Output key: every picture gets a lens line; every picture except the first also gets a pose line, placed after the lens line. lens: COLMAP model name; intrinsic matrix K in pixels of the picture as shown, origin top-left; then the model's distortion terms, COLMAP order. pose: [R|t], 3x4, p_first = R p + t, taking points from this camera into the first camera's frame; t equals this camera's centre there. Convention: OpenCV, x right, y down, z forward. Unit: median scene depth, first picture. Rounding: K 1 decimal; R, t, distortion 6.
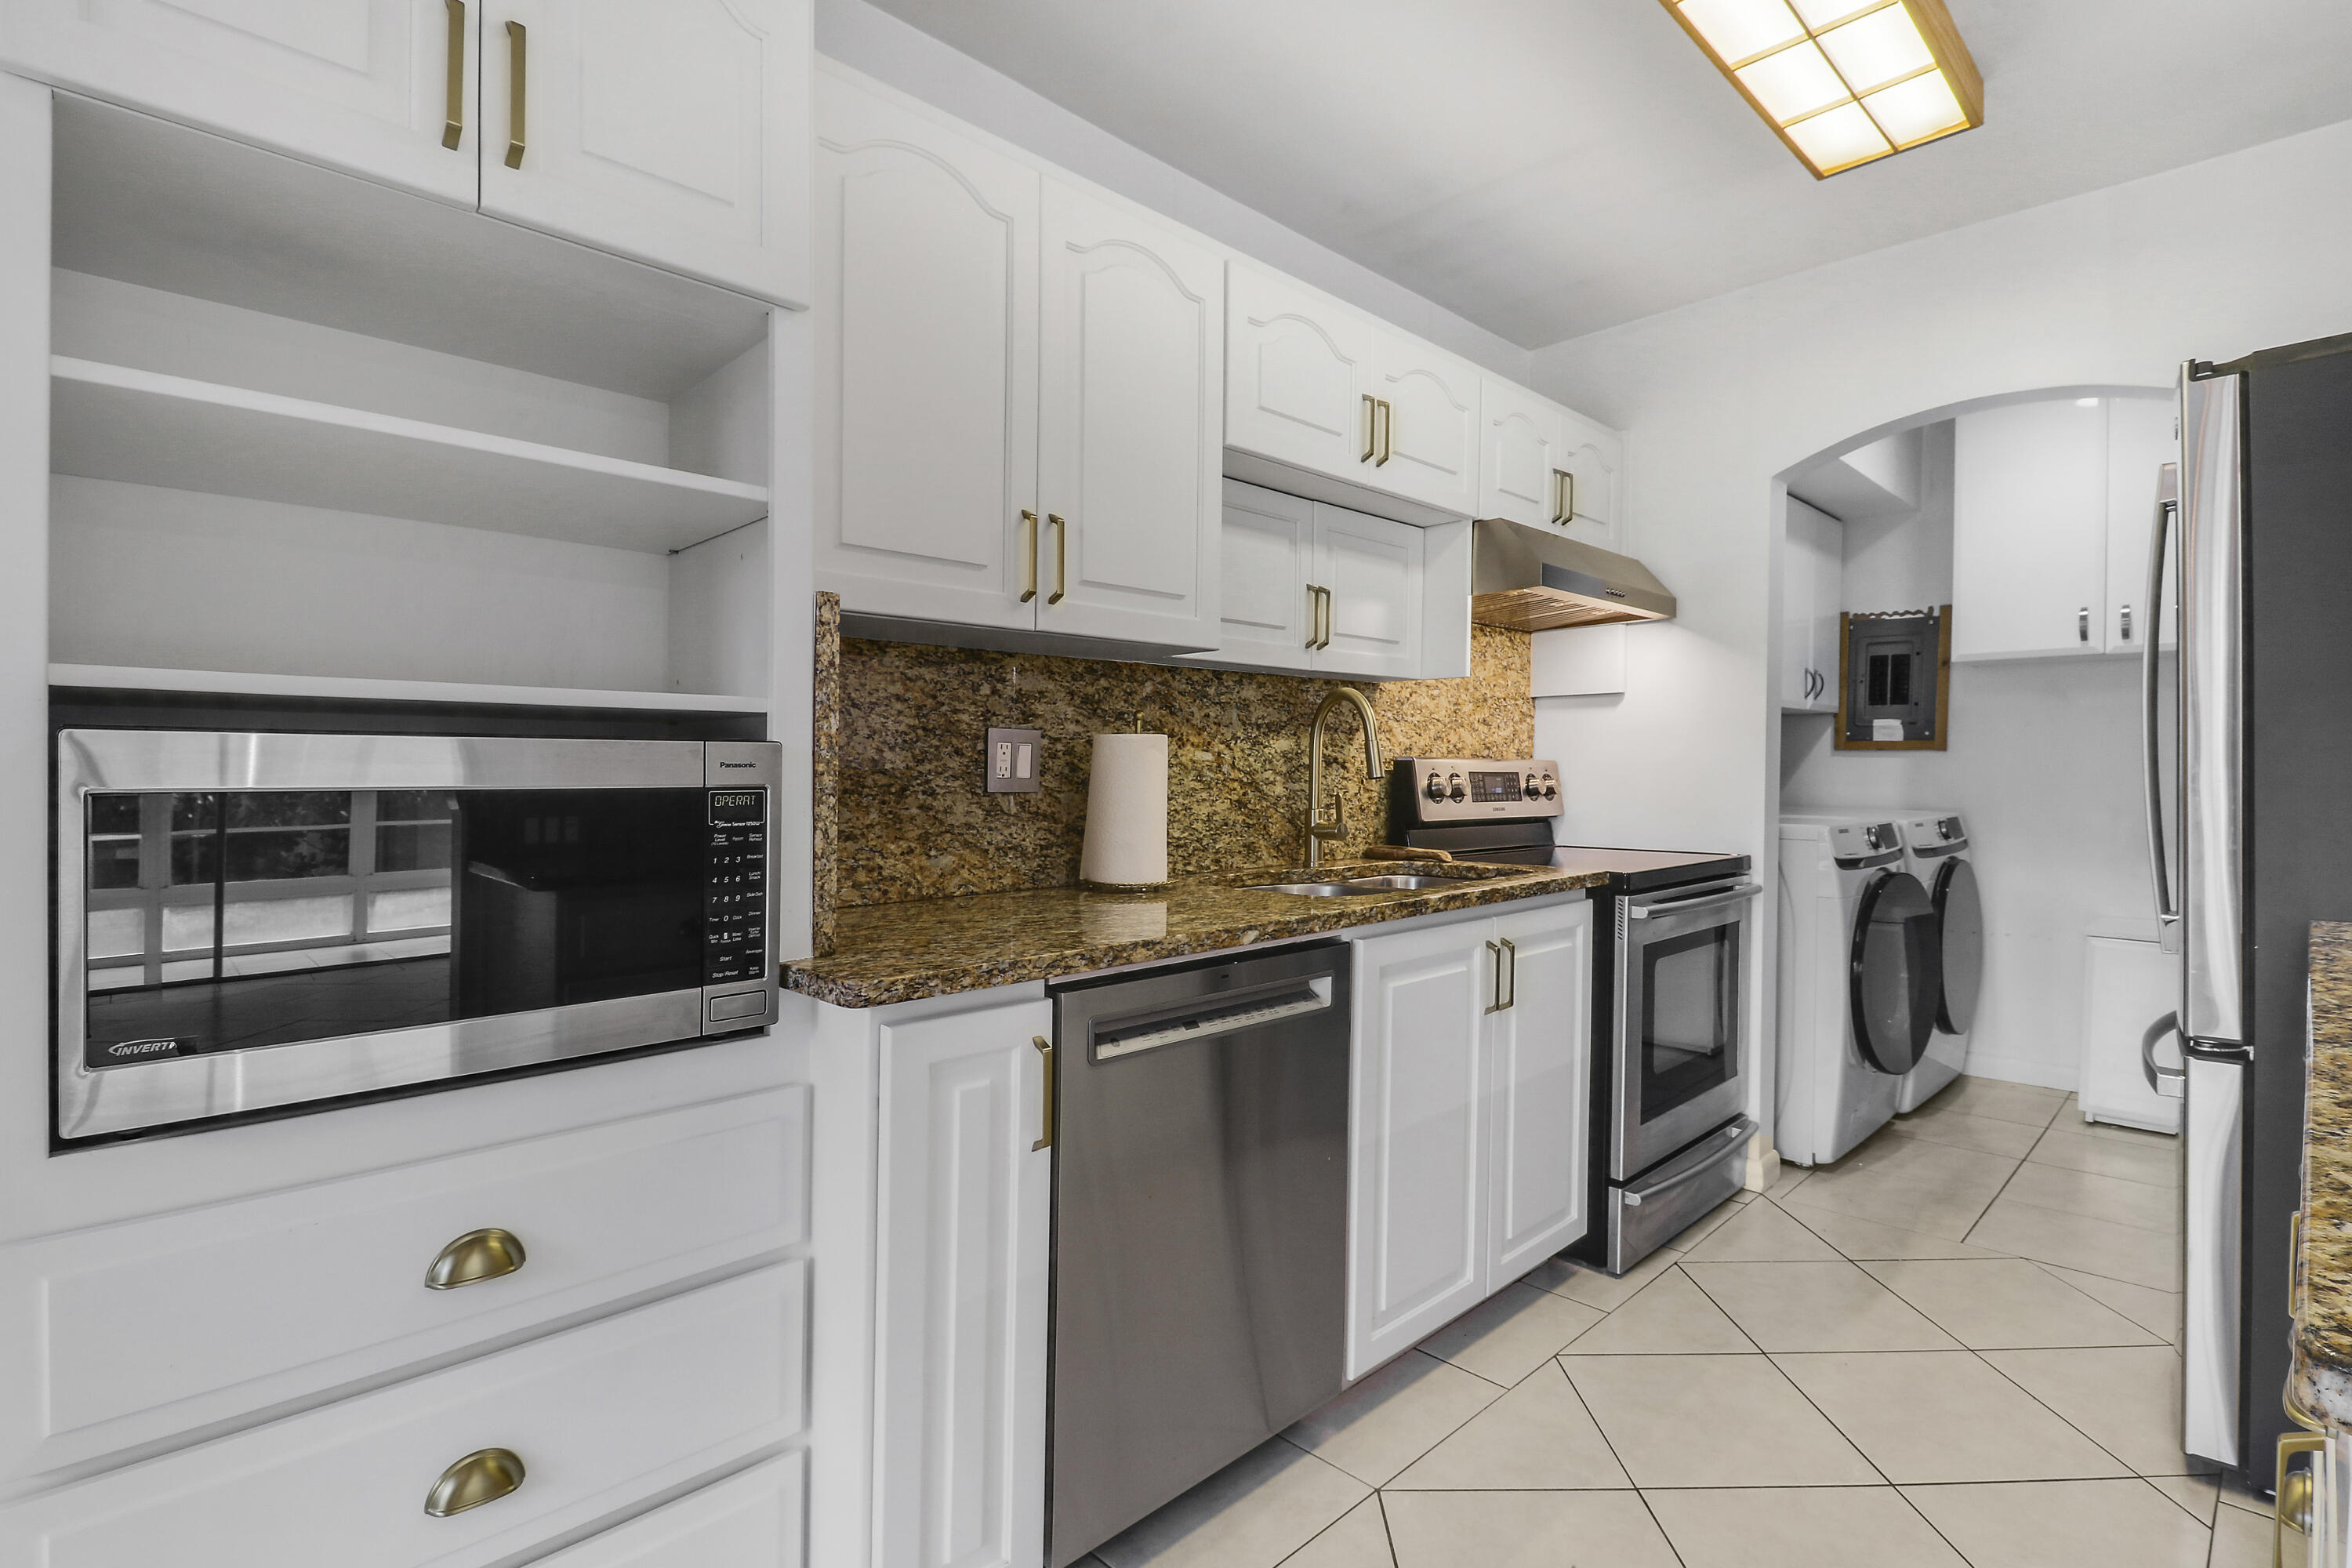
lens RADIAL K [[1094.7, 0, 1185.0], [0, 1094.7, 781.7], [0, 0, 1]] dist [-0.008115, -0.006852]
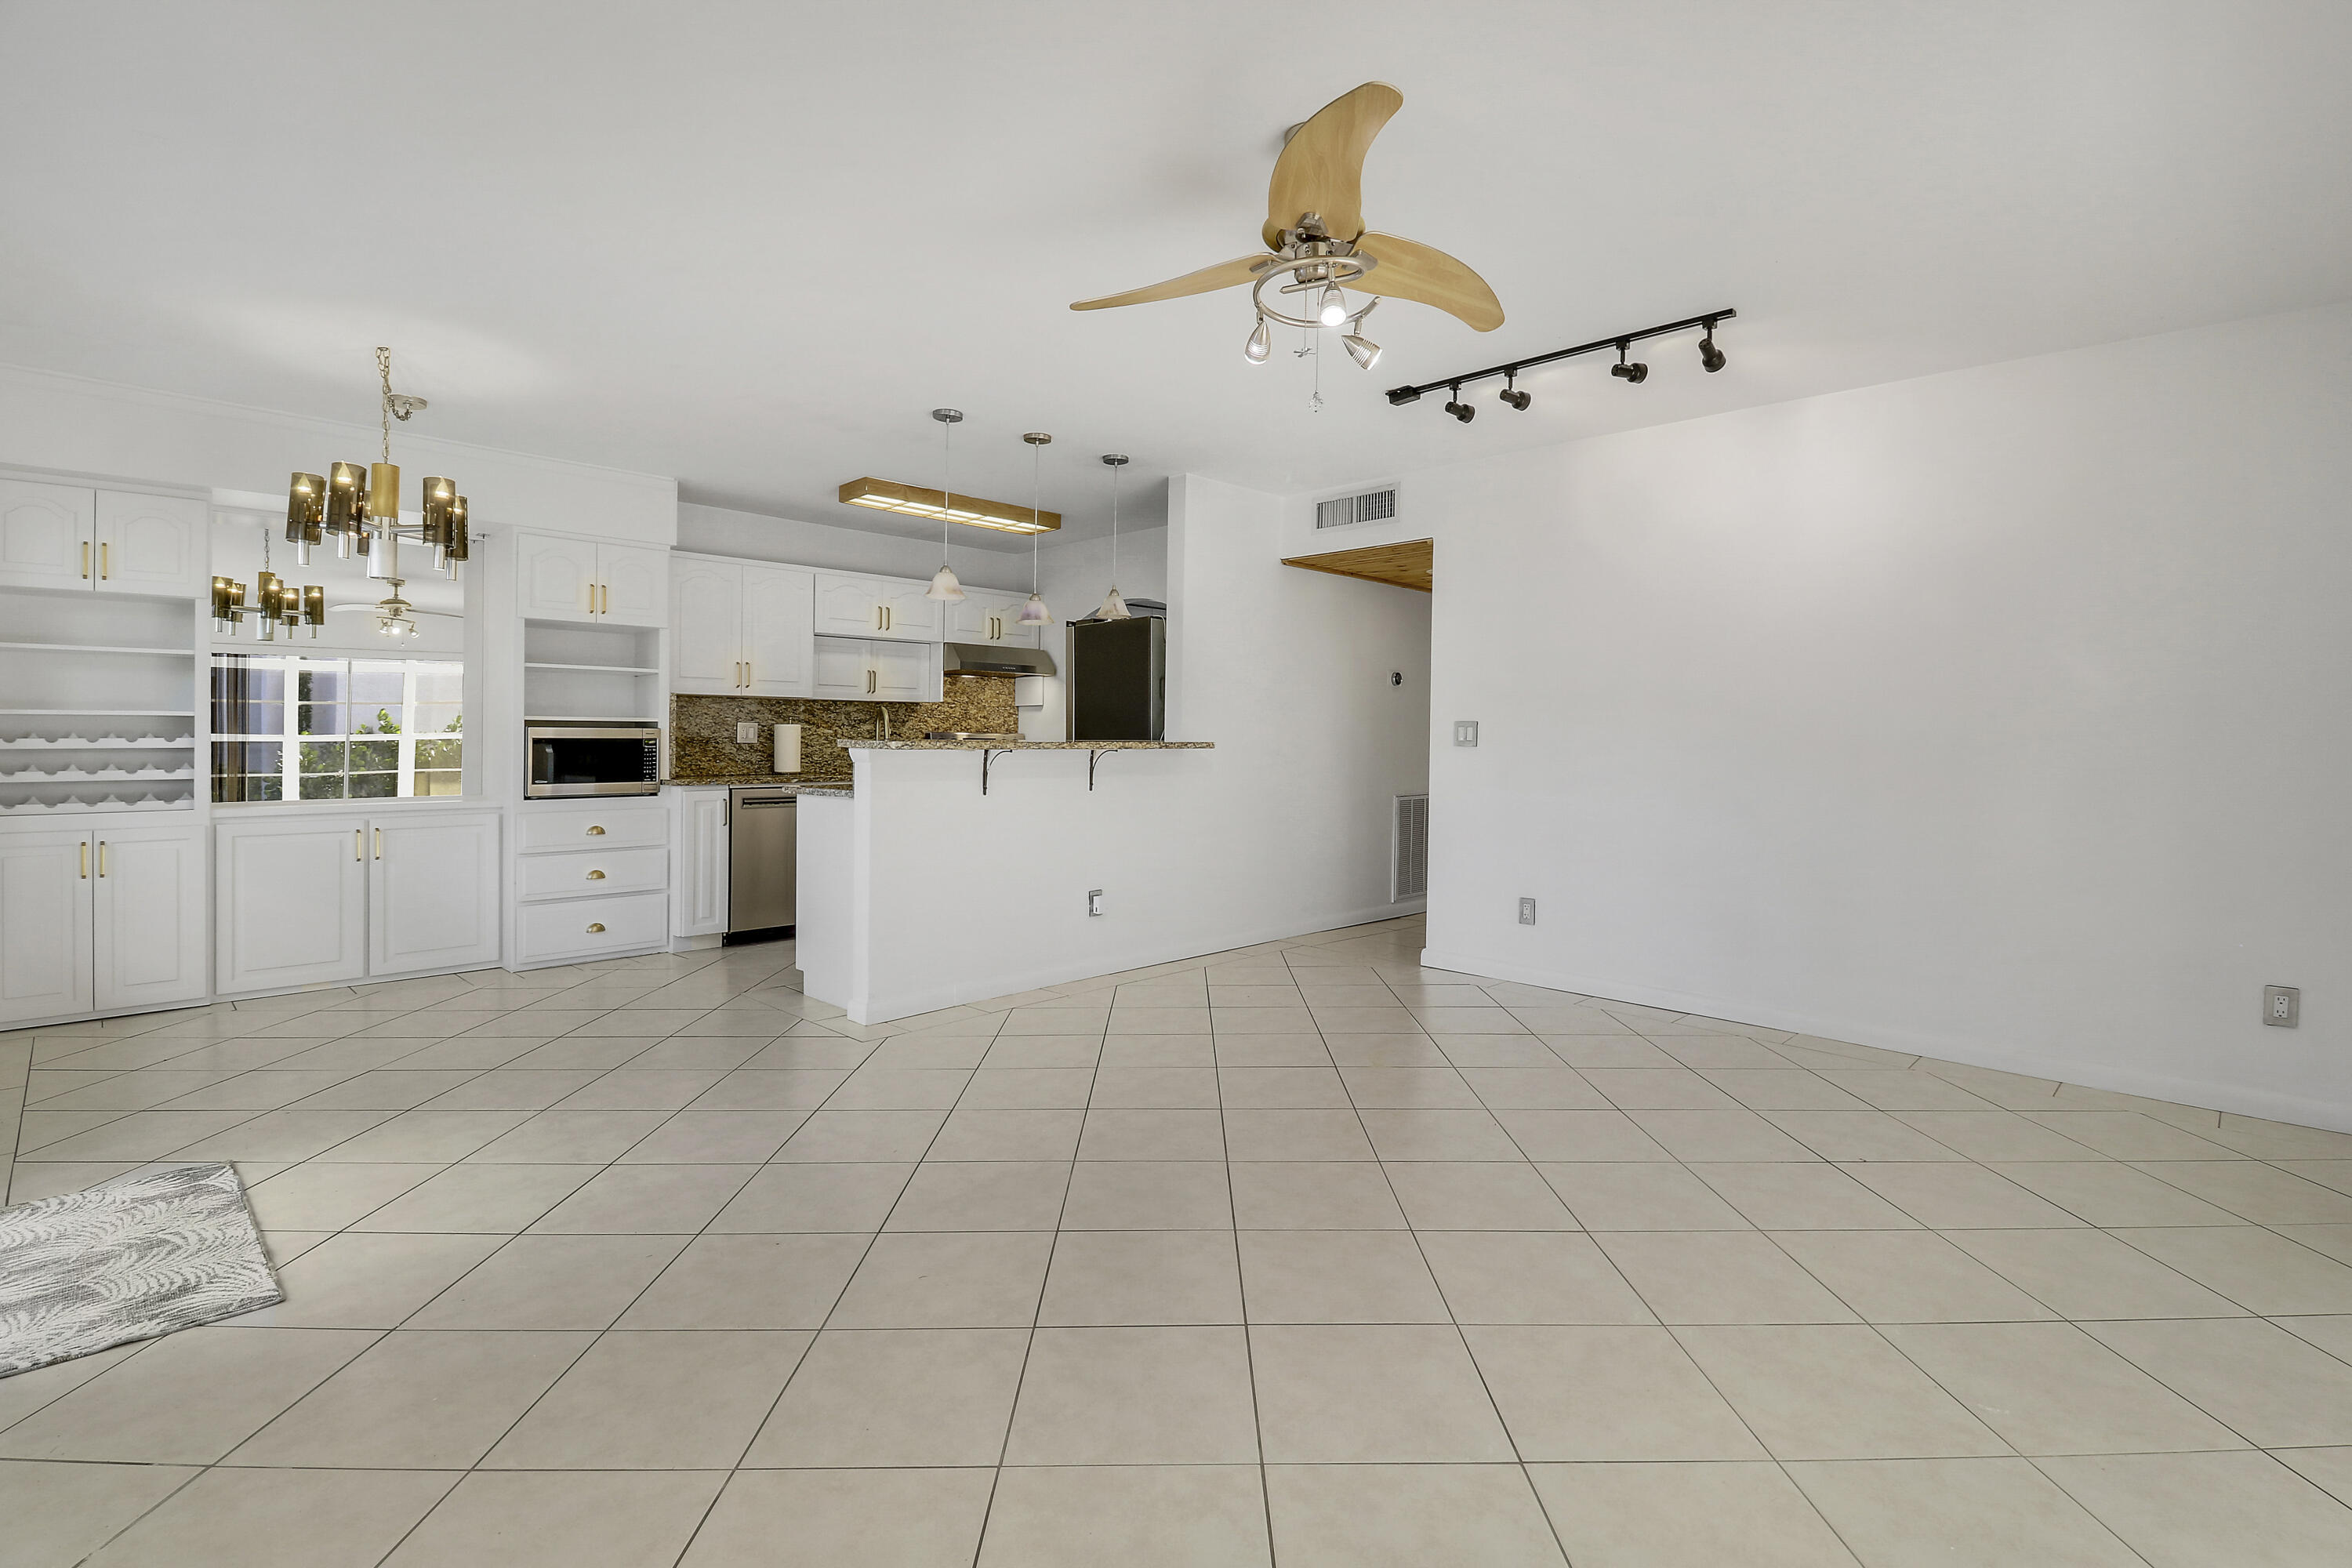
lens RADIAL K [[1094.7, 0, 1182.5], [0, 1094.7, 734.0], [0, 0, 1]] dist [-0.008115, -0.006852]
pose [[0.999655, 0.000181, 0.026267, 0.833421], [0.000348, 0.999797, -0.020124, 0.039185], [-0.026266, 0.020126, 0.999452, -1.785687]]
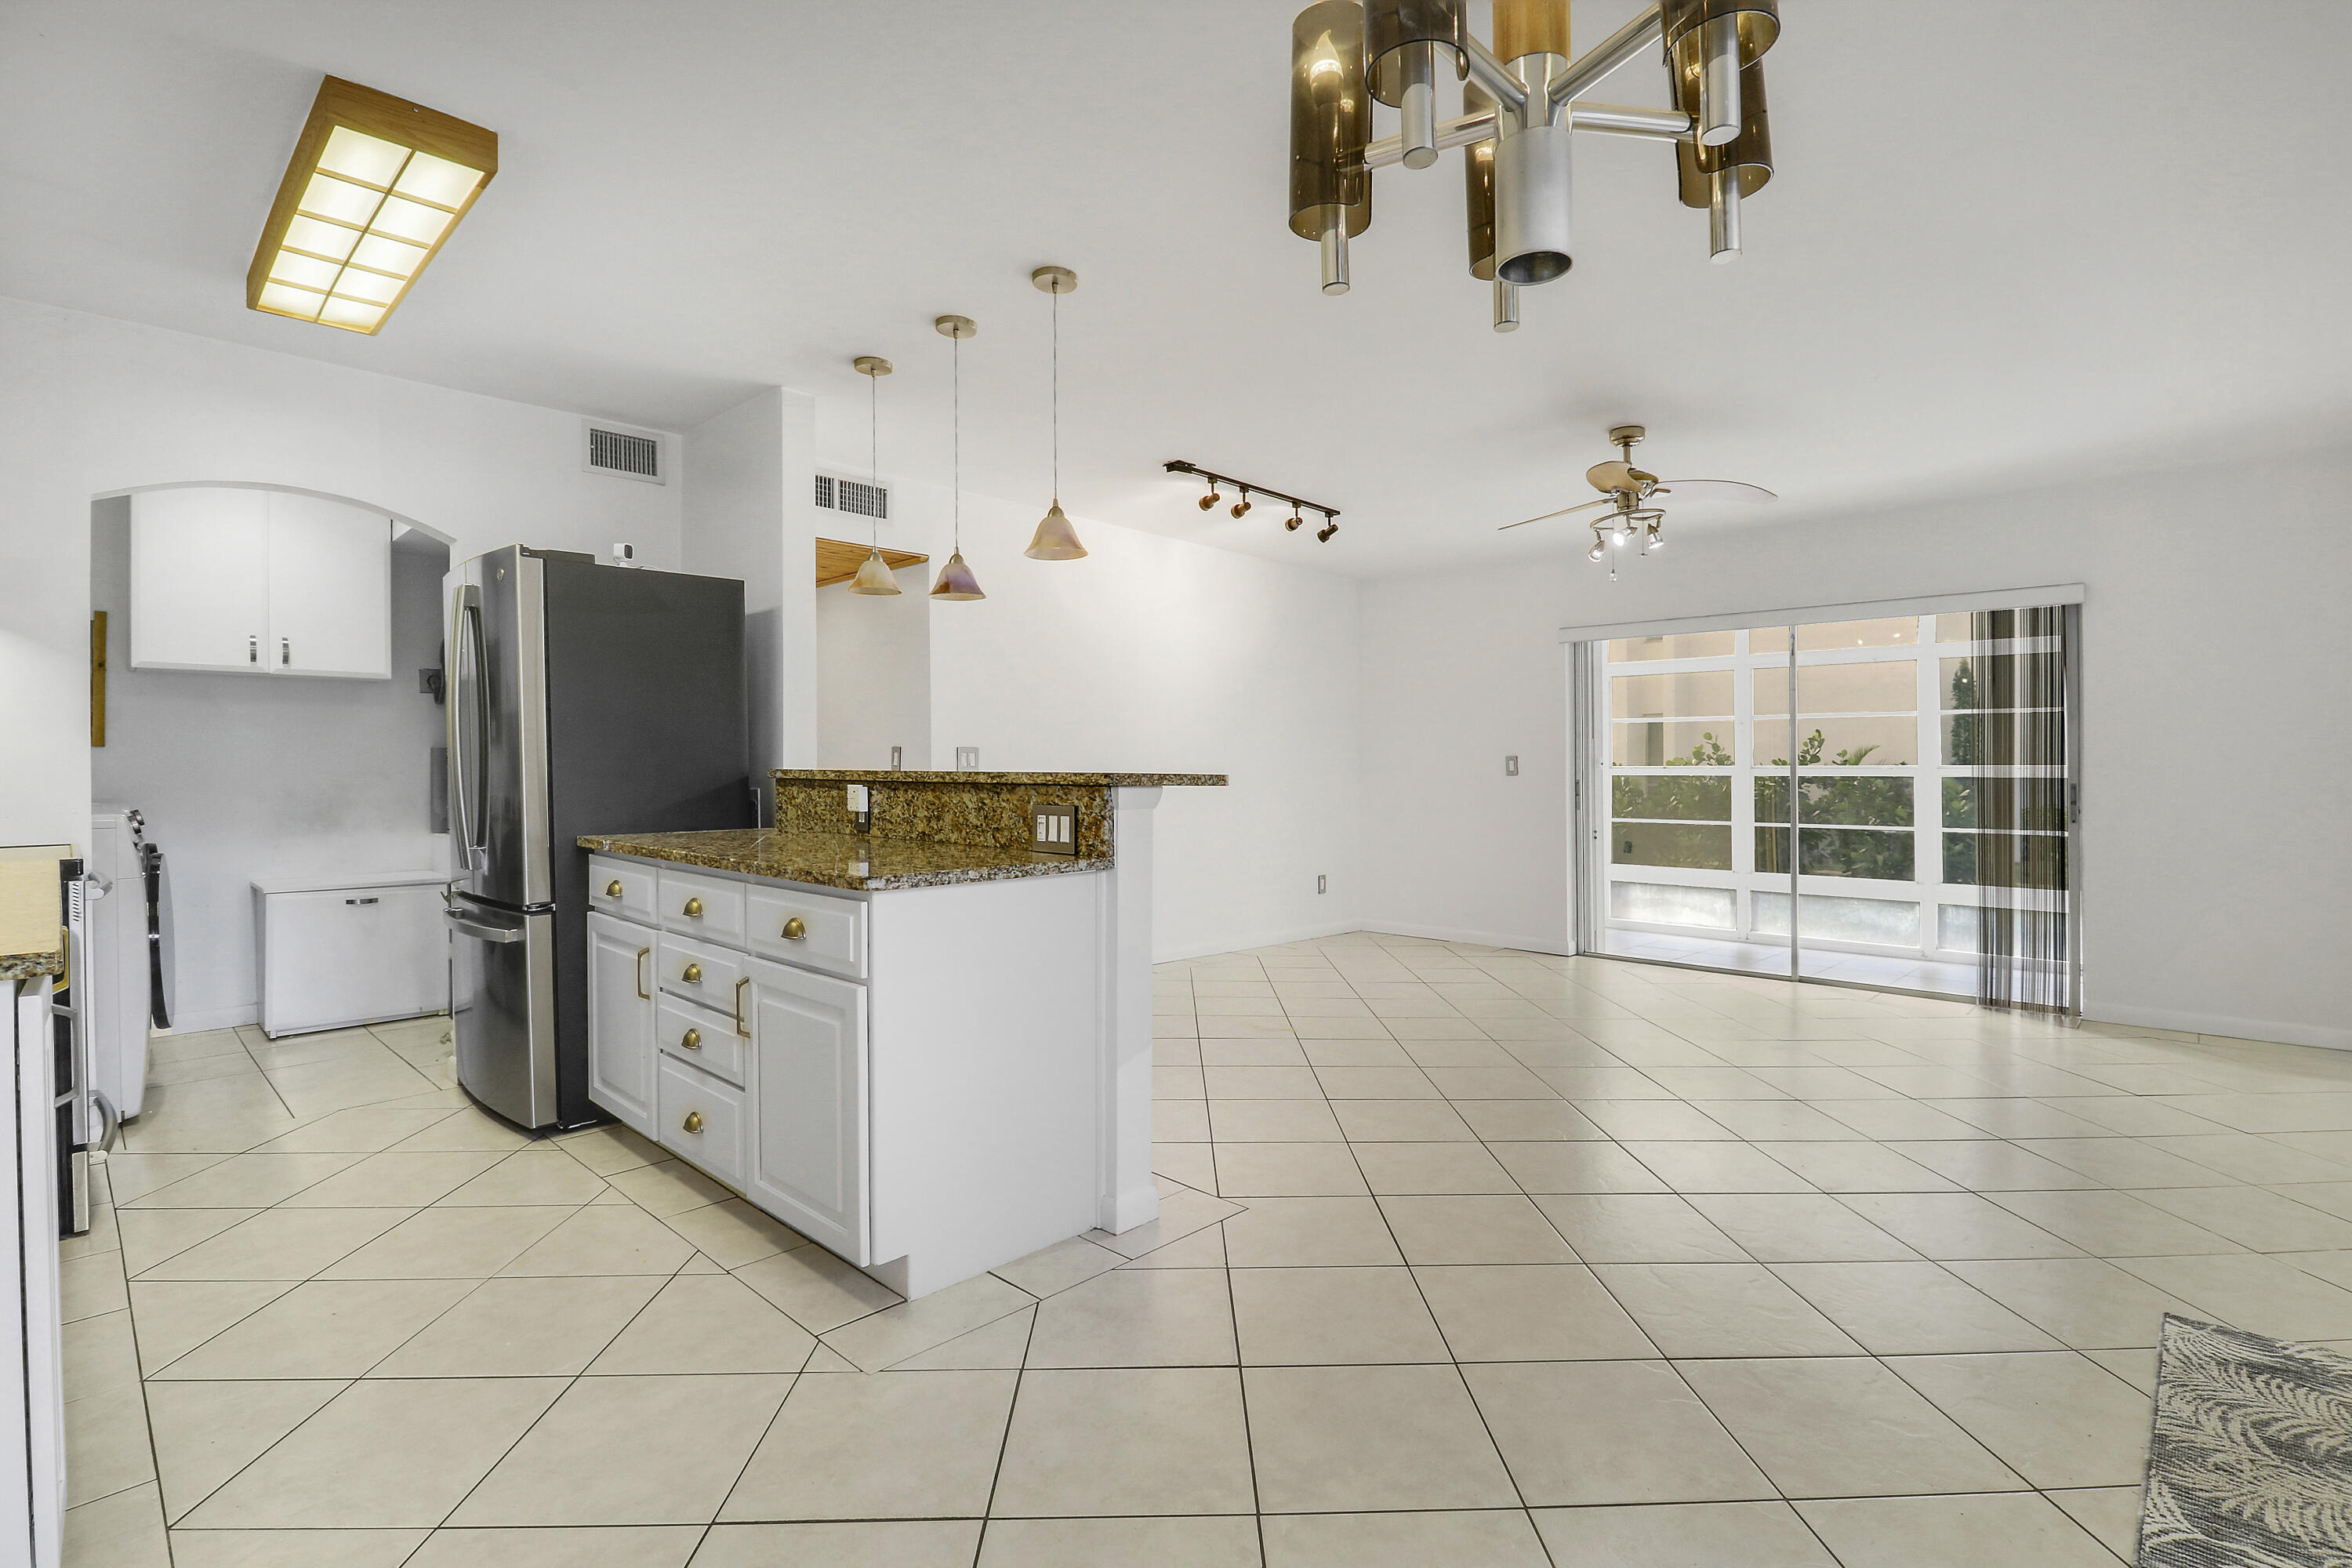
lens RADIAL K [[1094.7, 0, 1194.9], [0, 1094.7, 775.9], [0, 0, 1]] dist [-0.008115, -0.006852]
pose [[-0.057689, -0.015218, 0.998219, -0.714978], [0.013394, 0.999782, 0.016016, -0.001593], [-0.998245, 0.014294, -0.057473, -0.035286]]
